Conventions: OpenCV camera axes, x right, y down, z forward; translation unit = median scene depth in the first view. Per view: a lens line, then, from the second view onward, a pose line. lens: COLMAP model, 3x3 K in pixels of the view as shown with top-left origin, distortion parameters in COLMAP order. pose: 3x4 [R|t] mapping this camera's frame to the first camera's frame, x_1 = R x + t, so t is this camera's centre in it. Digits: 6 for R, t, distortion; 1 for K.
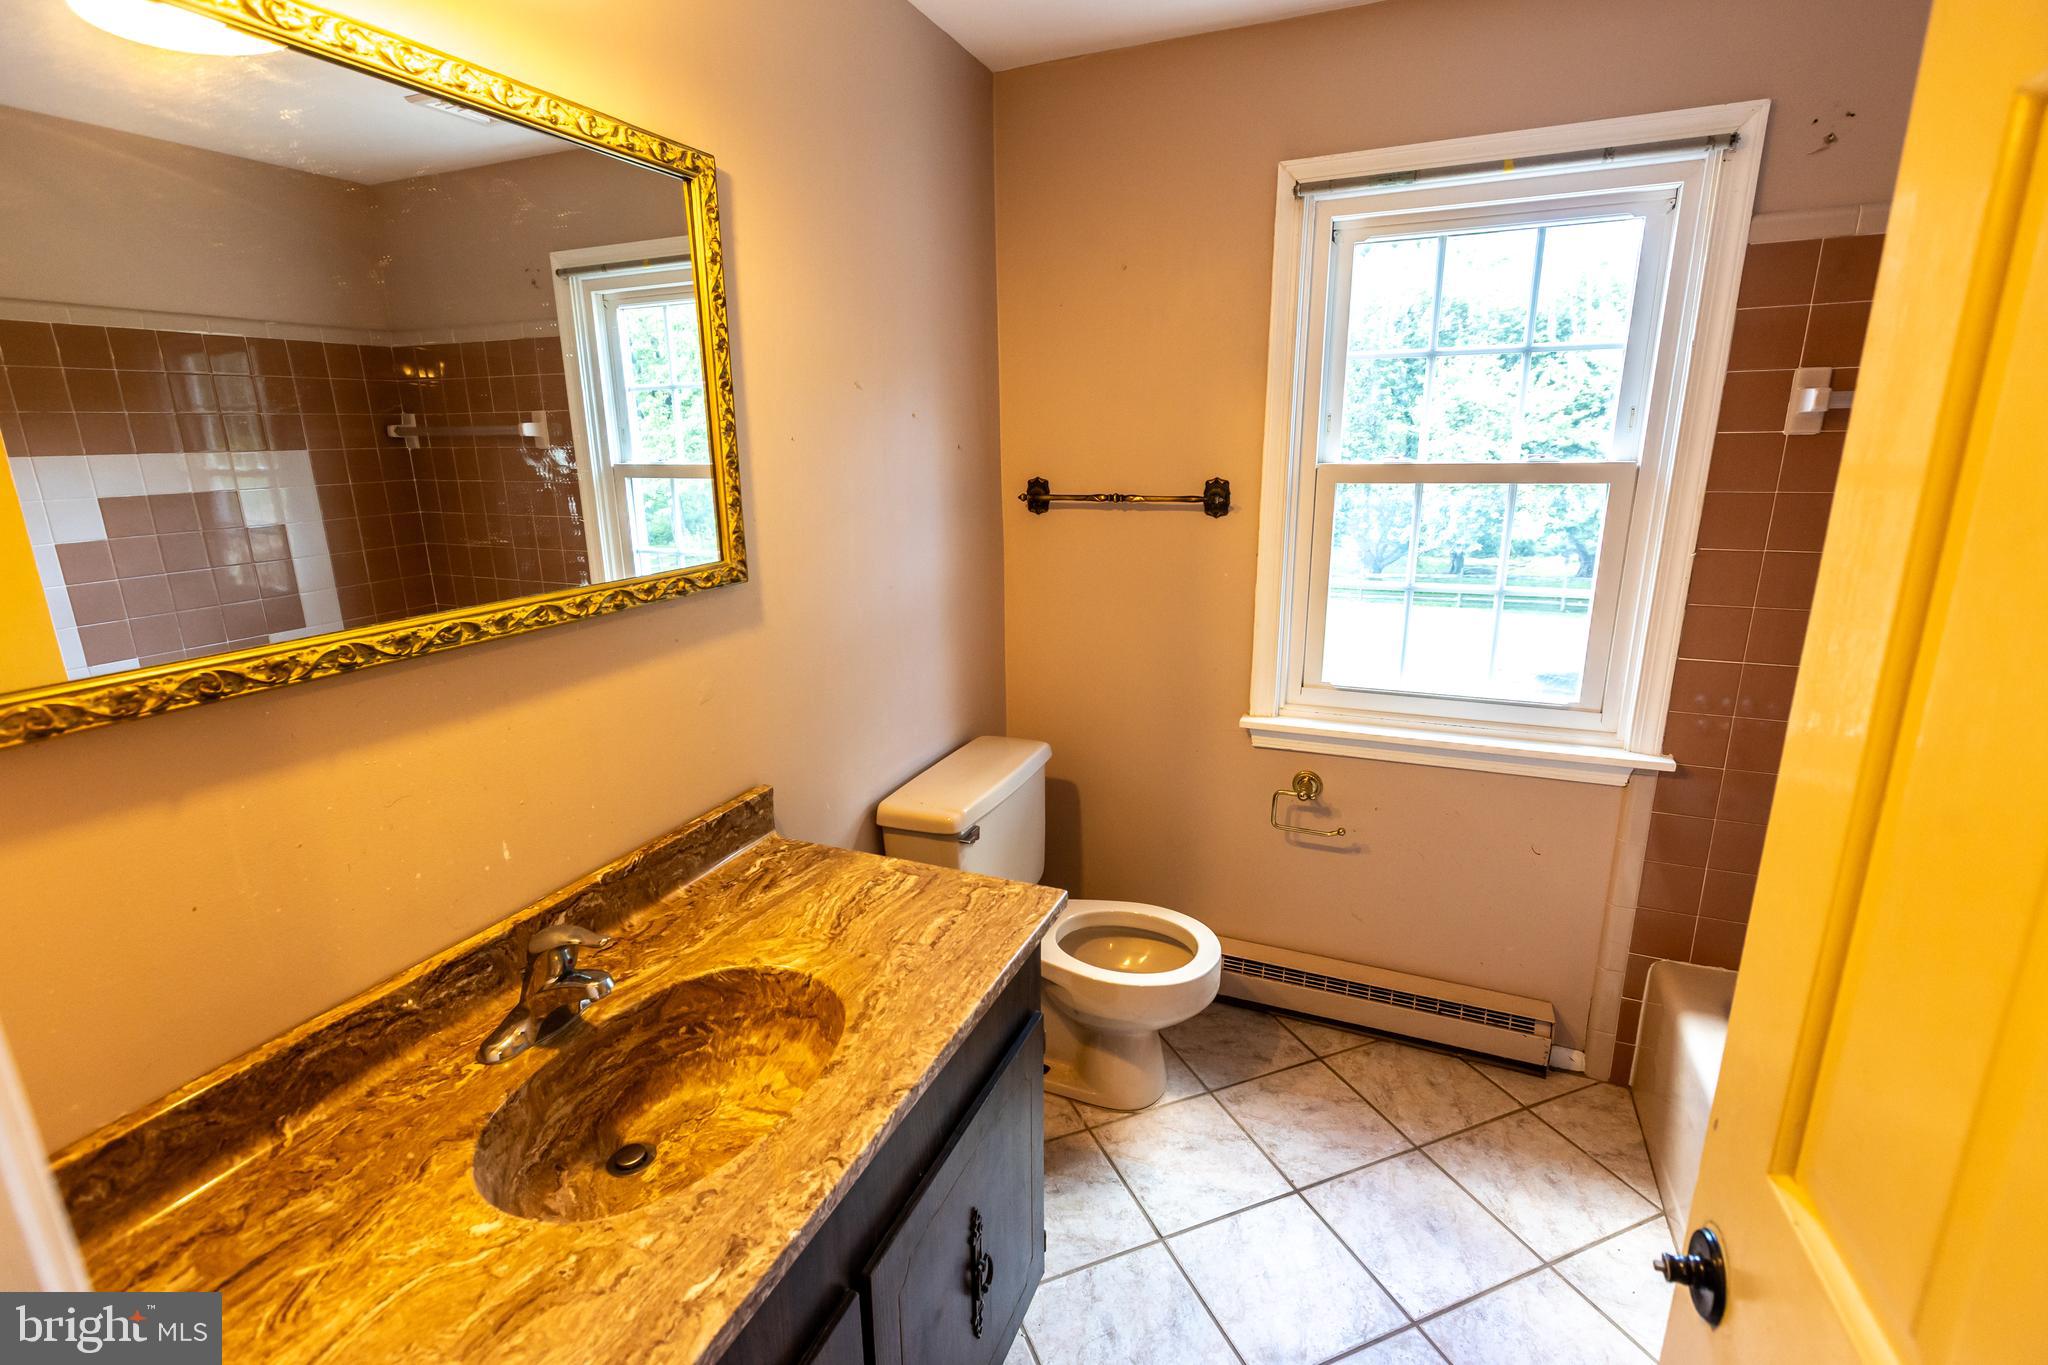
lens RADIAL K [[924.5, 0, 1028.0], [0, 924.5, 687.3], [0, 0, 1]] dist [0.000344, -0.001156]
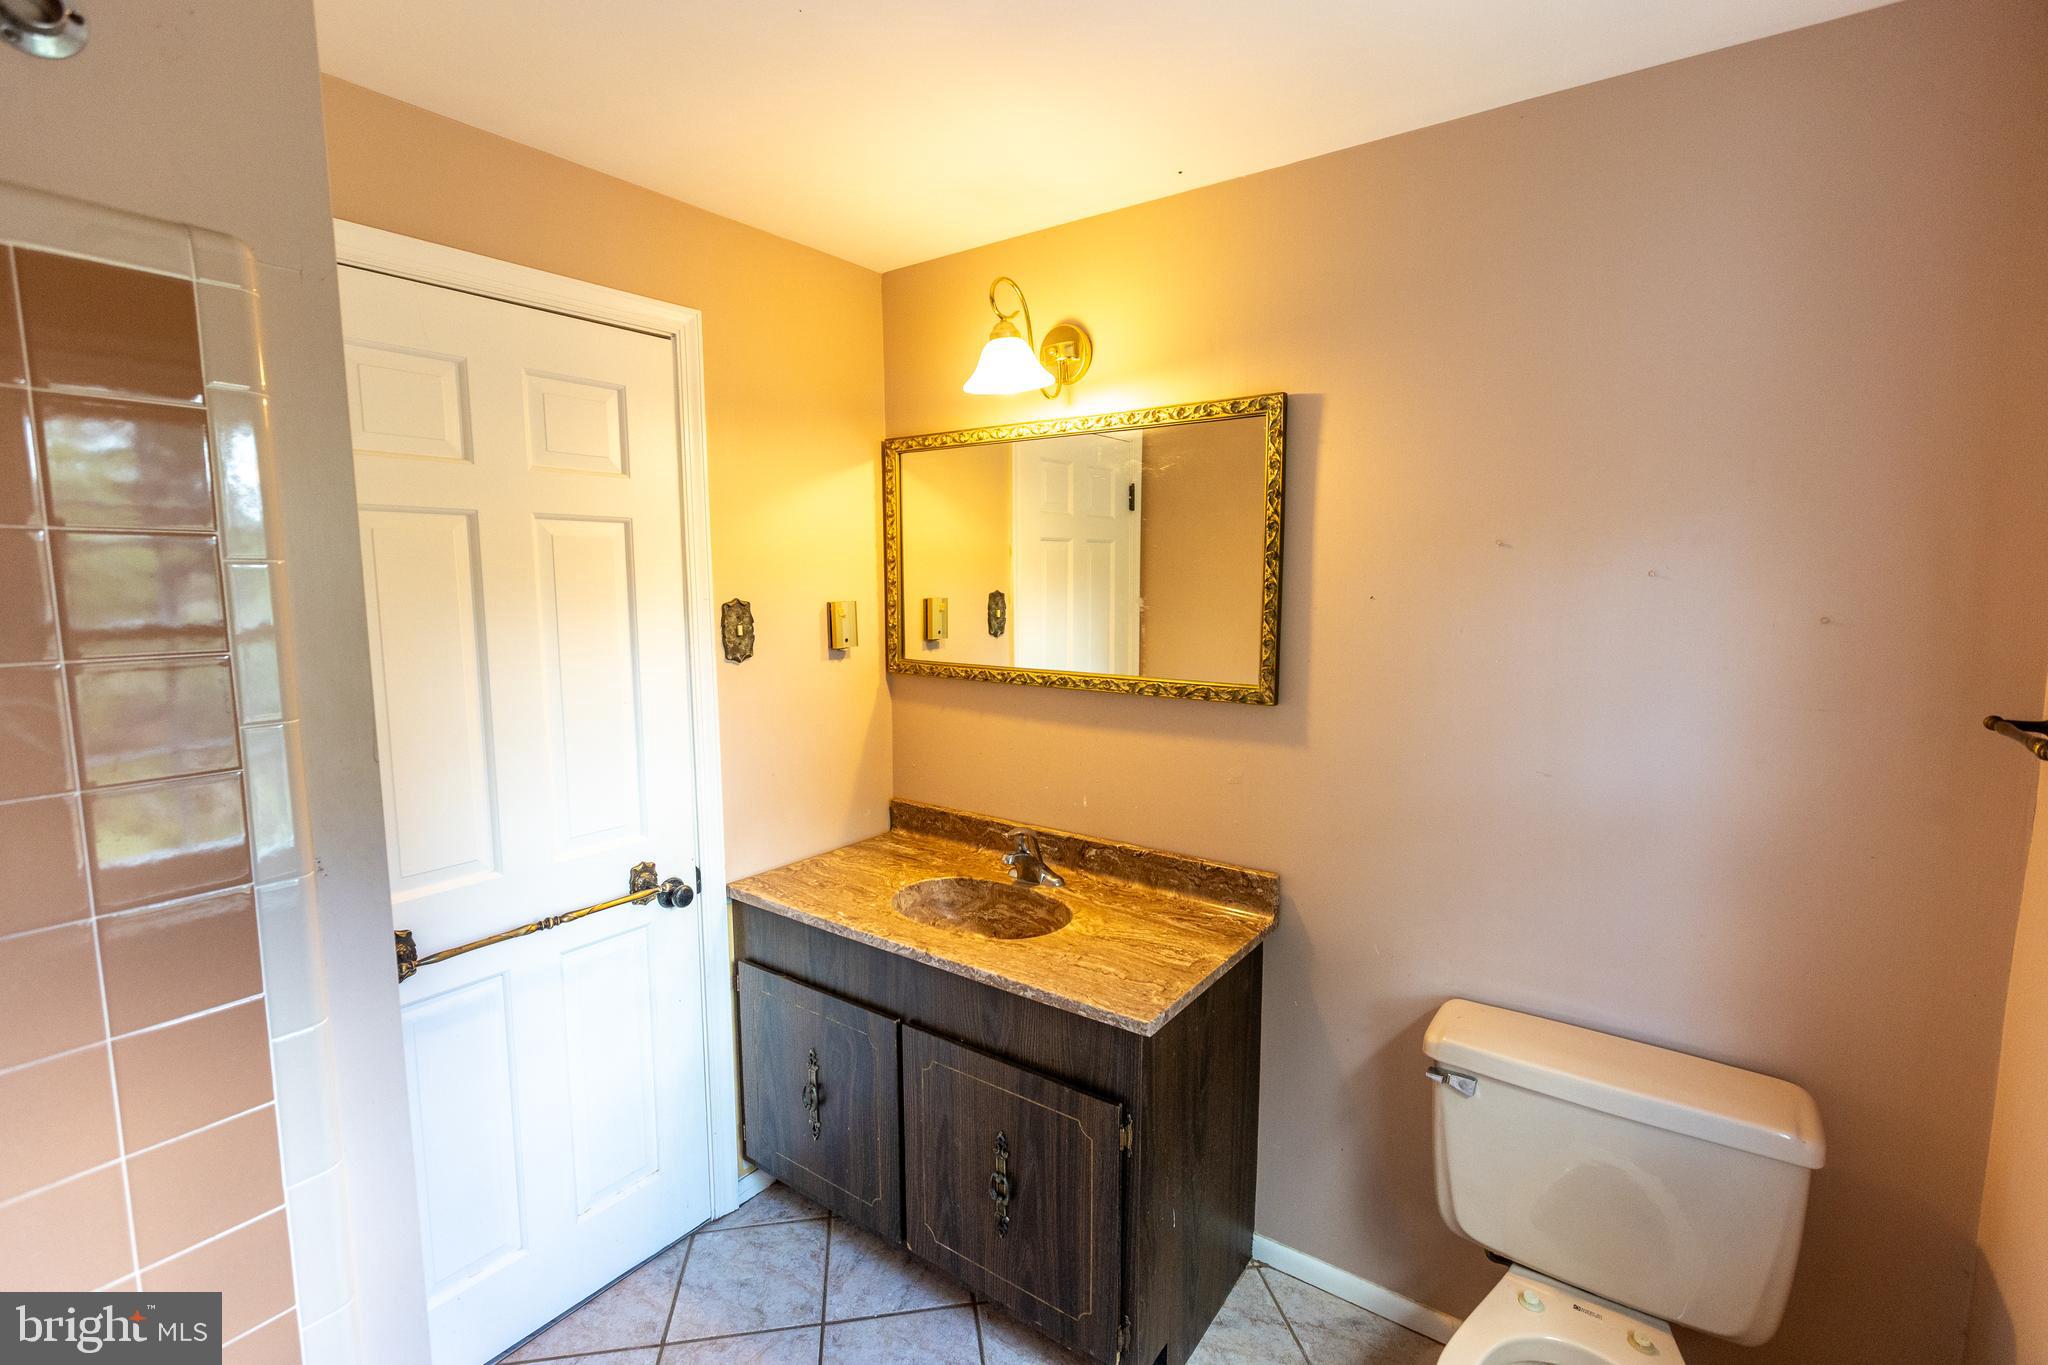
lens RADIAL K [[924.5, 0, 1021.3], [0, 924.5, 693.6], [0, 0, 1]] dist [0.000344, -0.001156]
pose [[-0.230274, 0.137000, -0.963434, 1.116665], [-0.253715, 0.947347, 0.195354, -0.326539], [0.939469, 0.289422, -0.183391, 1.022735]]
